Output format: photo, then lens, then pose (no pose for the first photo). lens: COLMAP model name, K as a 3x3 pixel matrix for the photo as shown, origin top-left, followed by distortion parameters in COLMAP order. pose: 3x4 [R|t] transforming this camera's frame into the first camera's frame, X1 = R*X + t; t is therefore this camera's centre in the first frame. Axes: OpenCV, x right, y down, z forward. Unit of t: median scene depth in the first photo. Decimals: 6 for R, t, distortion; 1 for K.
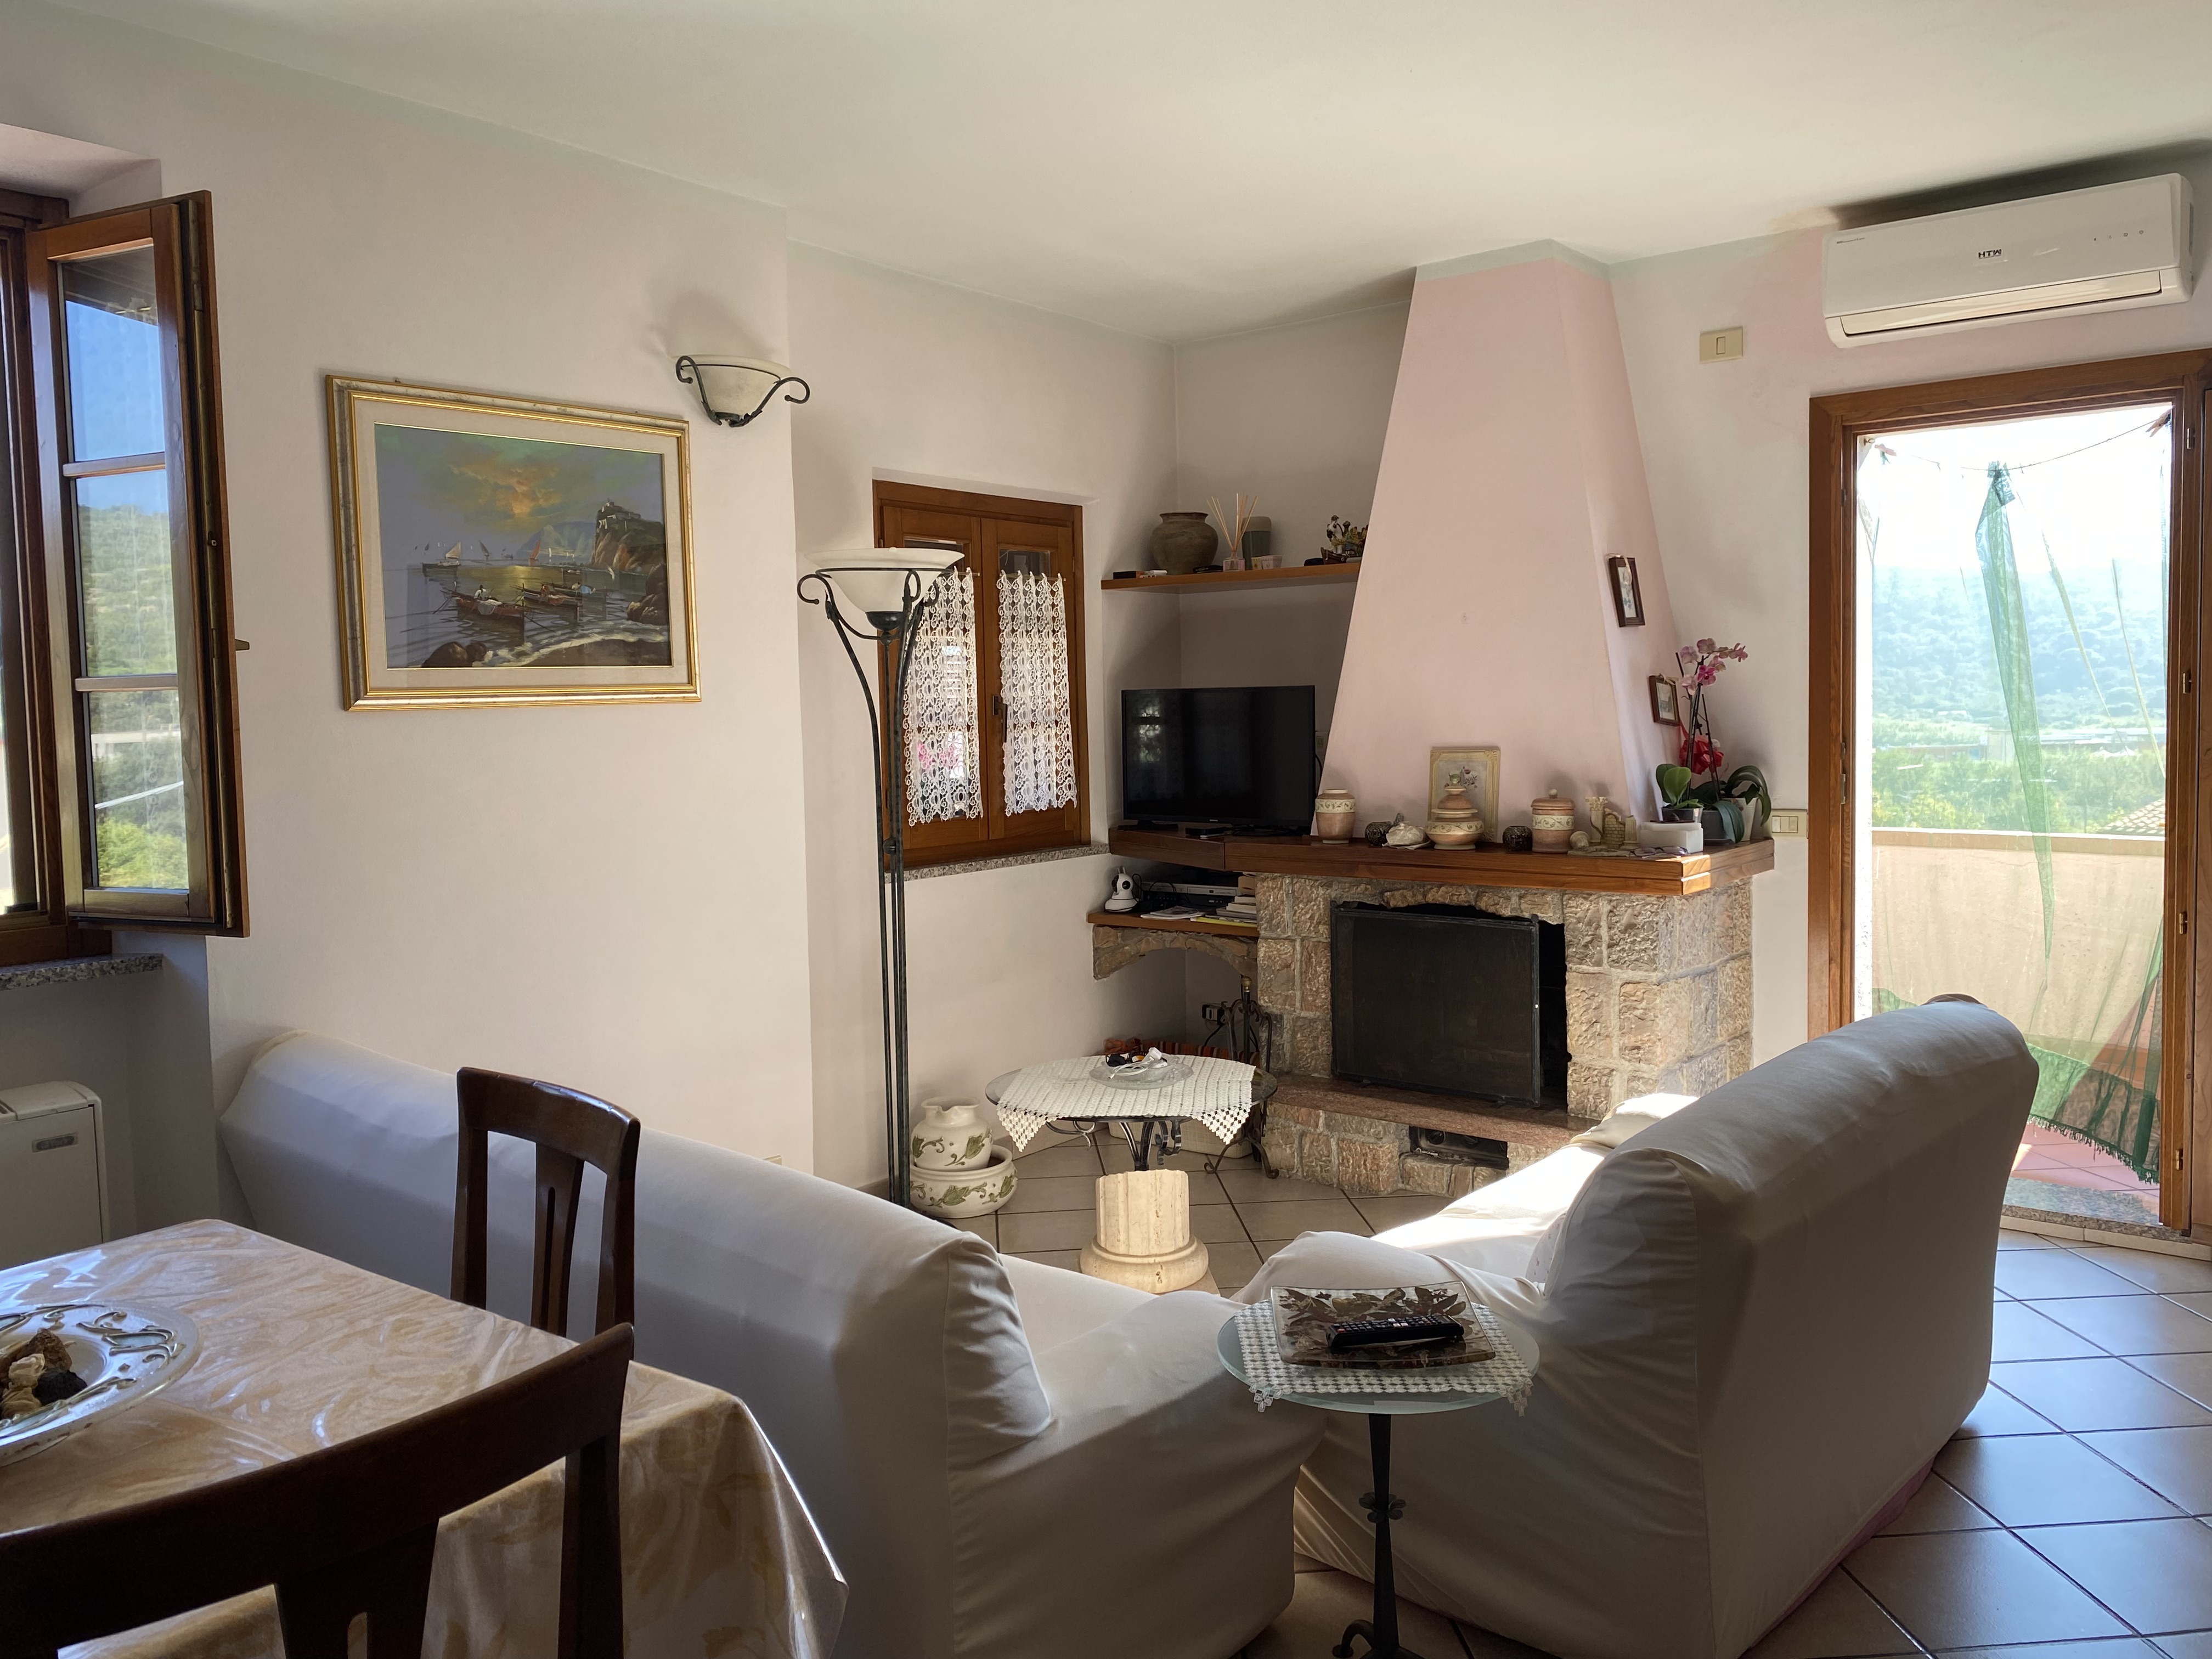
lens RADIAL K [[1697.9, 0, 1089.9], [0, 1697.9, 811.3], [0, 0, 1]] dist [0.038846, -0.037866]
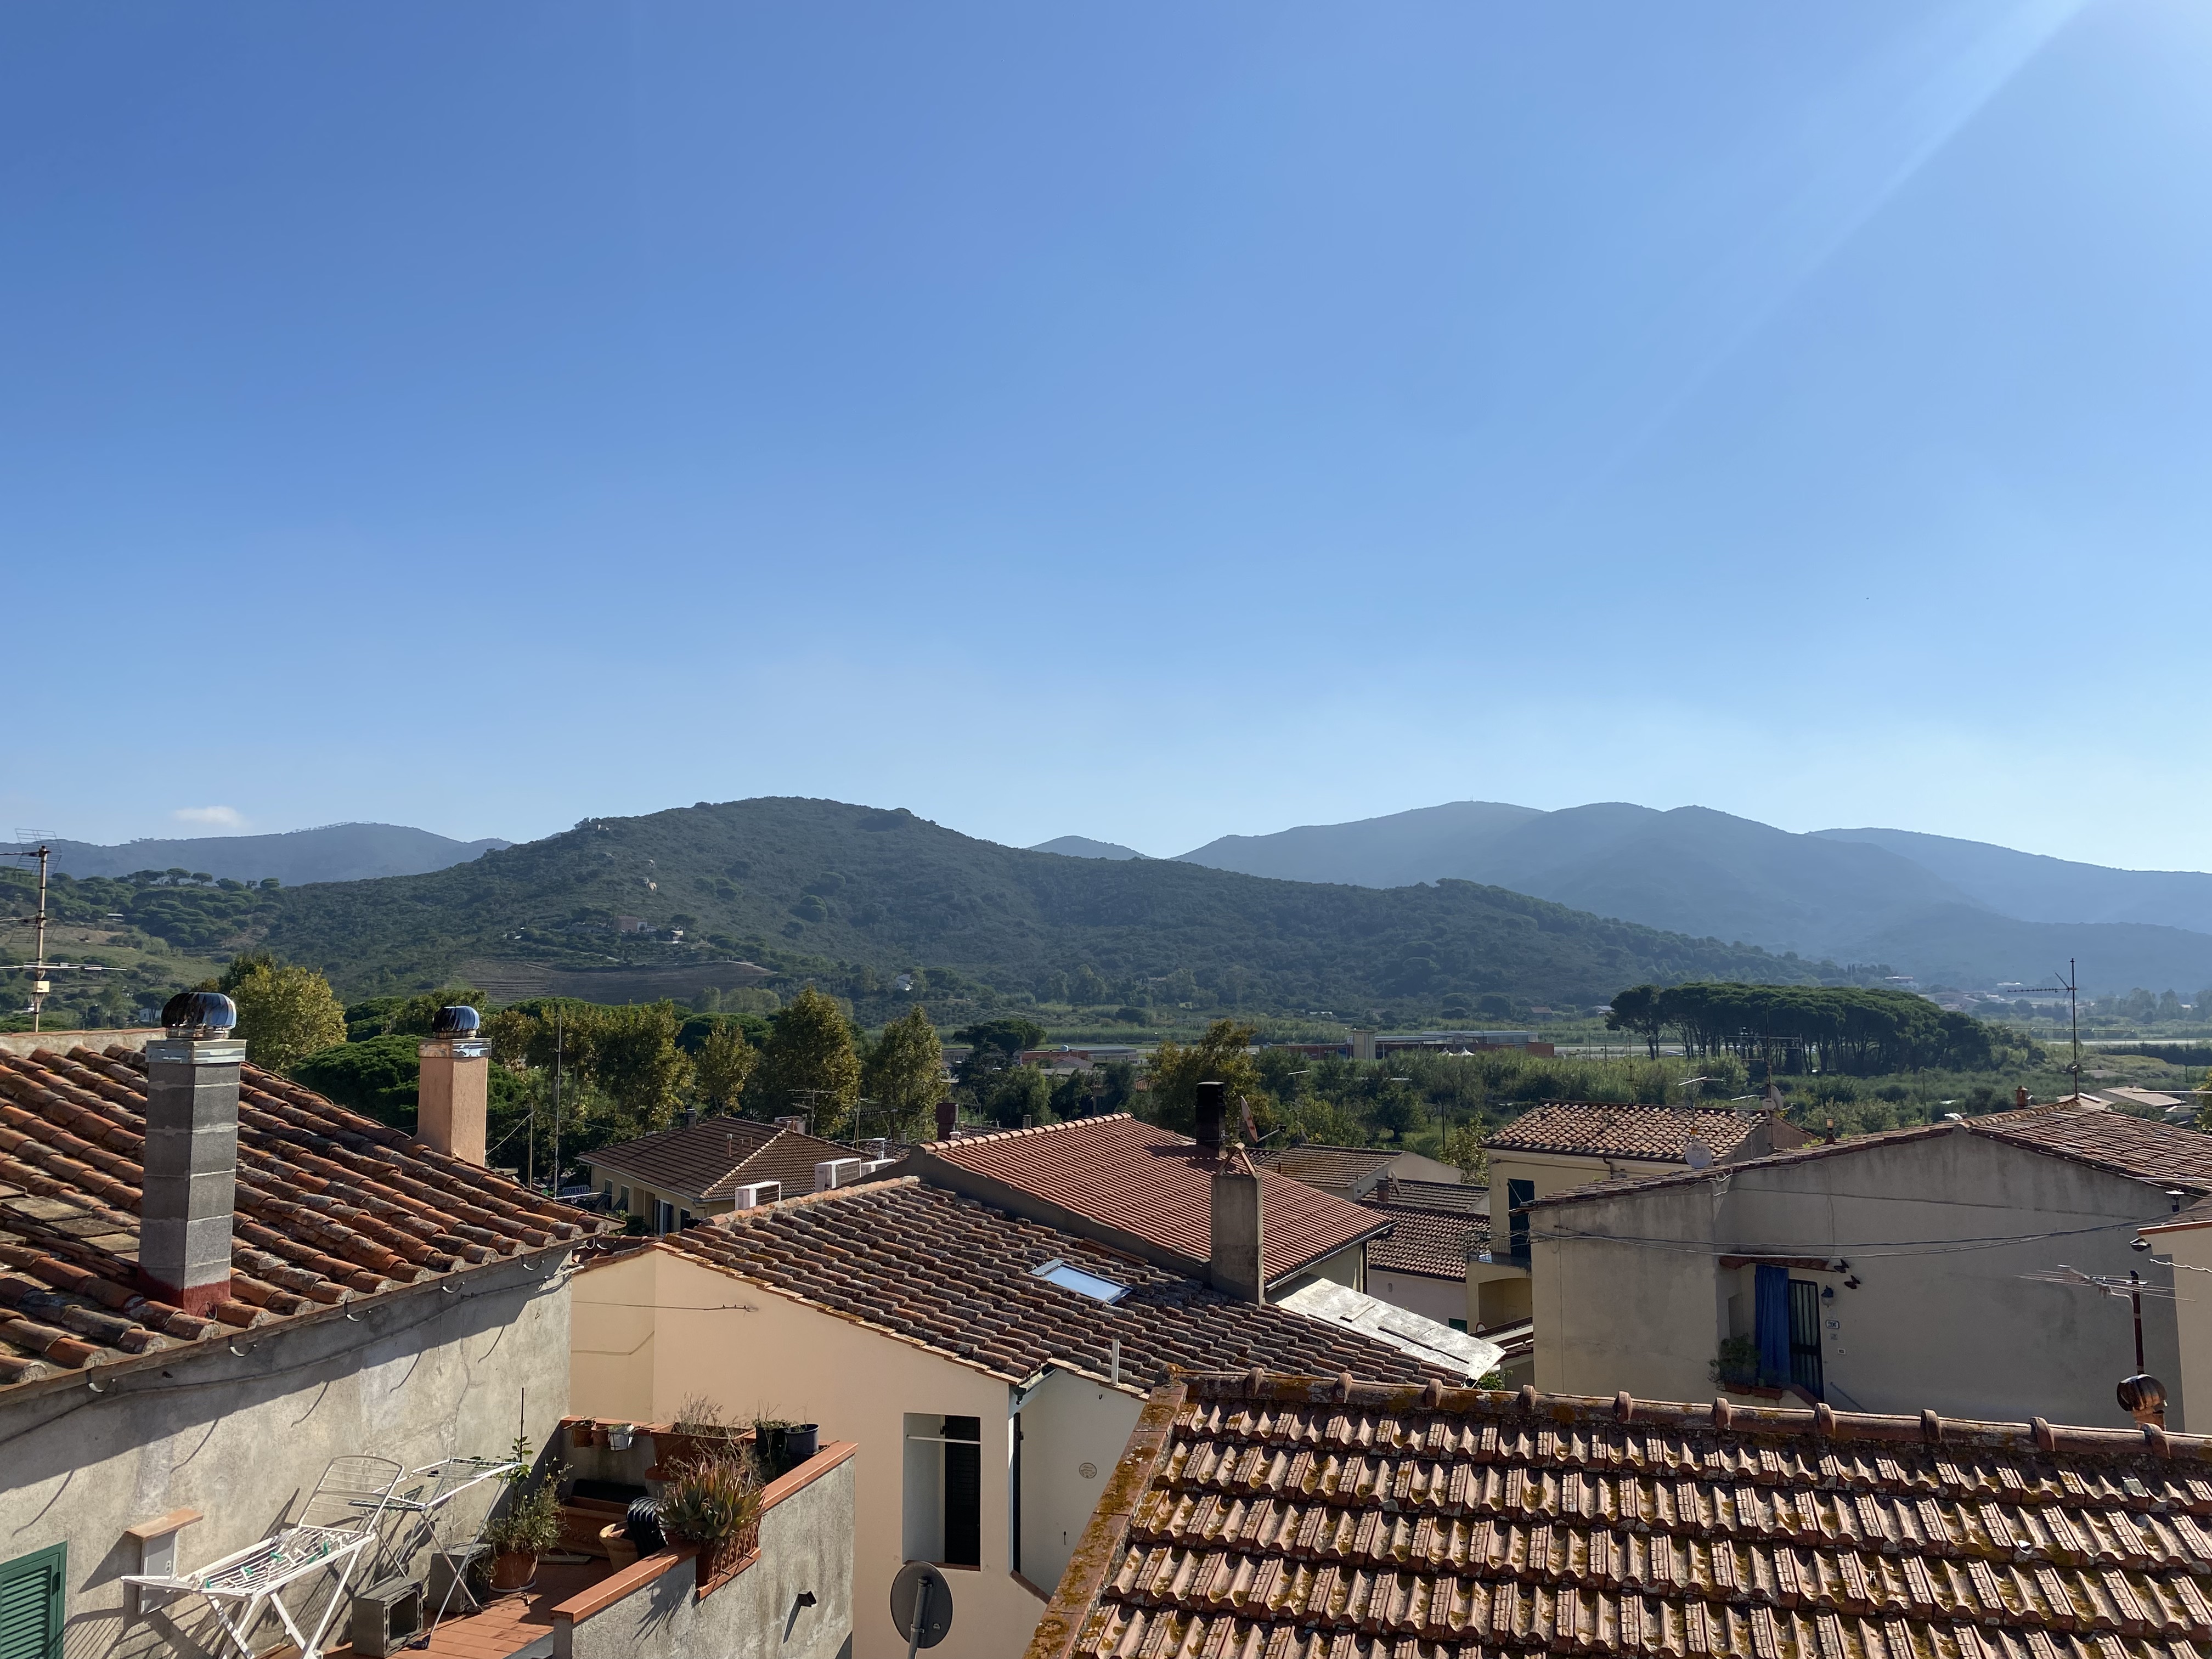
lens RADIAL K [[1697.9, 0, 1093.7], [0, 1697.9, 810.4], [0, 0, 1]] dist [0.038846, -0.037866]
pose [[0.944004, 0.052109, 0.325792, 0.044151], [0.004291, 0.985426, -0.170048, -0.009261], [-0.329905, 0.161924, 0.930023, 0.109797]]
